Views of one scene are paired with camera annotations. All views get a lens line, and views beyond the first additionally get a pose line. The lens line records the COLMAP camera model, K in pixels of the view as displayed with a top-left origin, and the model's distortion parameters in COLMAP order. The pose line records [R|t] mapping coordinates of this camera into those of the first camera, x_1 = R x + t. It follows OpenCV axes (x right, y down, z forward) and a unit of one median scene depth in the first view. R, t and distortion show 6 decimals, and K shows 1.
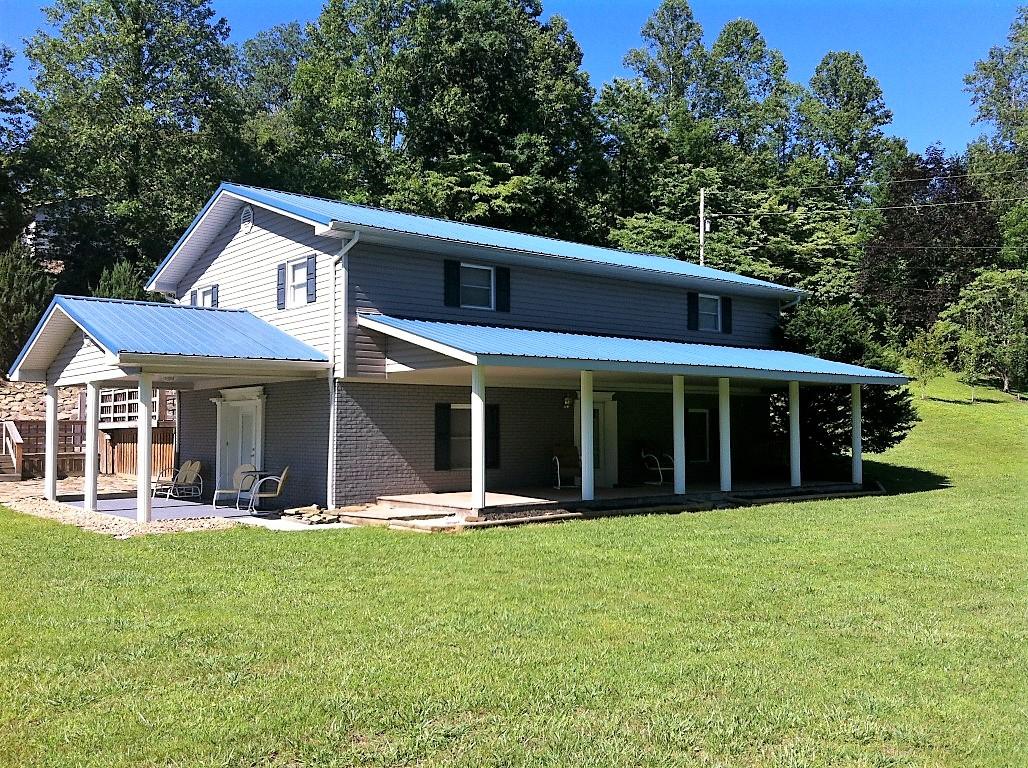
lens RADIAL K [[965.2, 0, 513.3], [0, 965.2, 441.3], [0, 0, 1]] dist [0.134421, -0.393598]
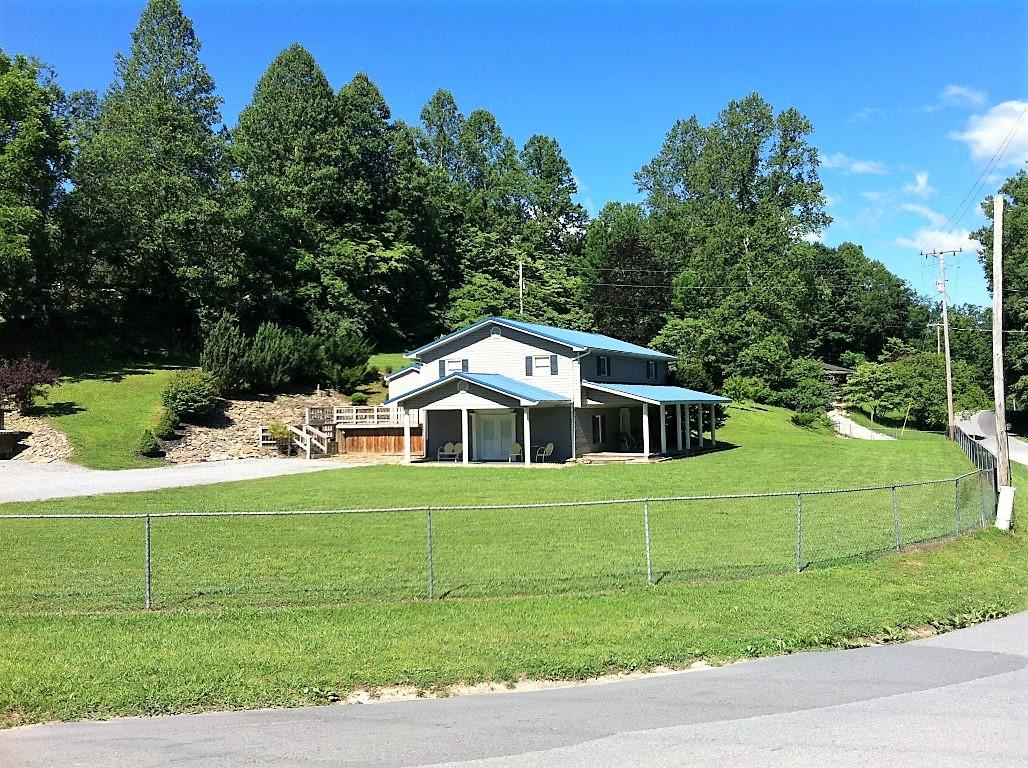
lens RADIAL K [[960.9, 0, 514.0], [0, 960.9, 384.0], [0, 0, 1]] dist [0.299039, -0.678345]
pose [[0.918559, 0.001613, 0.395280, -0.850491], [0.013975, 0.999234, -0.036554, -0.025025], [-0.395036, 0.039101, 0.917833, -0.775956]]
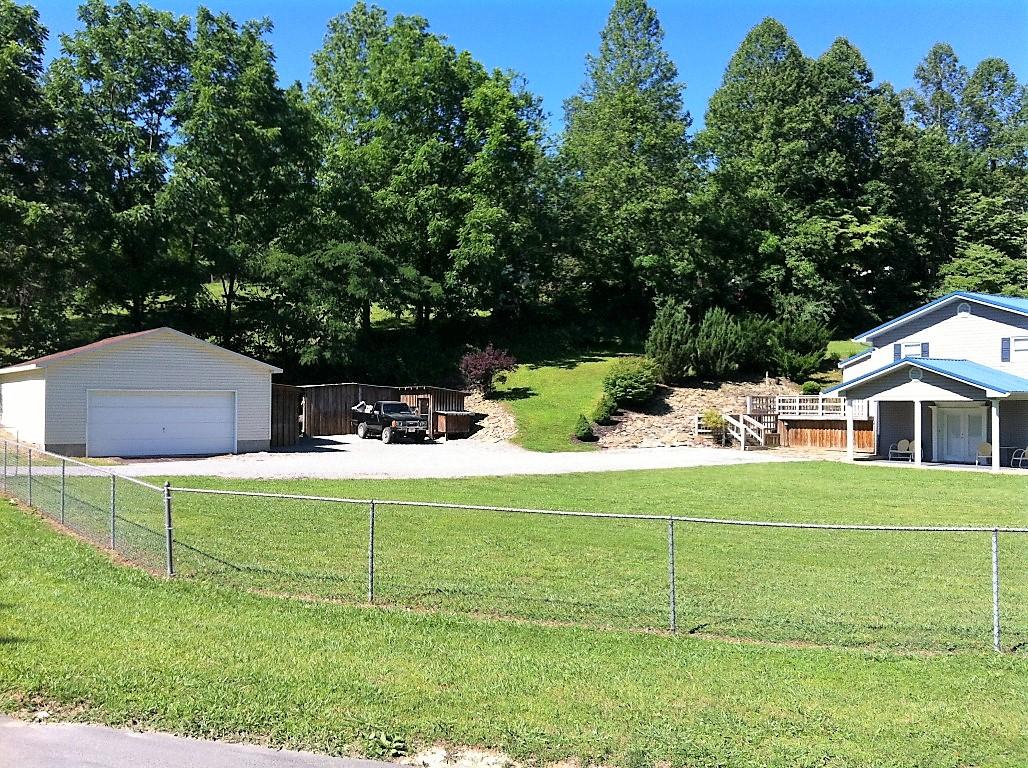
lens RADIAL K [[972.2, 0, 514.6], [0, 972.2, 422.1], [0, 0, 1]] dist [0.002926, -0.023043]
pose [[0.995291, 0.009935, -0.096420, -0.731486], [-0.008851, 0.999893, 0.011666, -0.023567], [0.096526, -0.010758, 0.995272, -0.703493]]
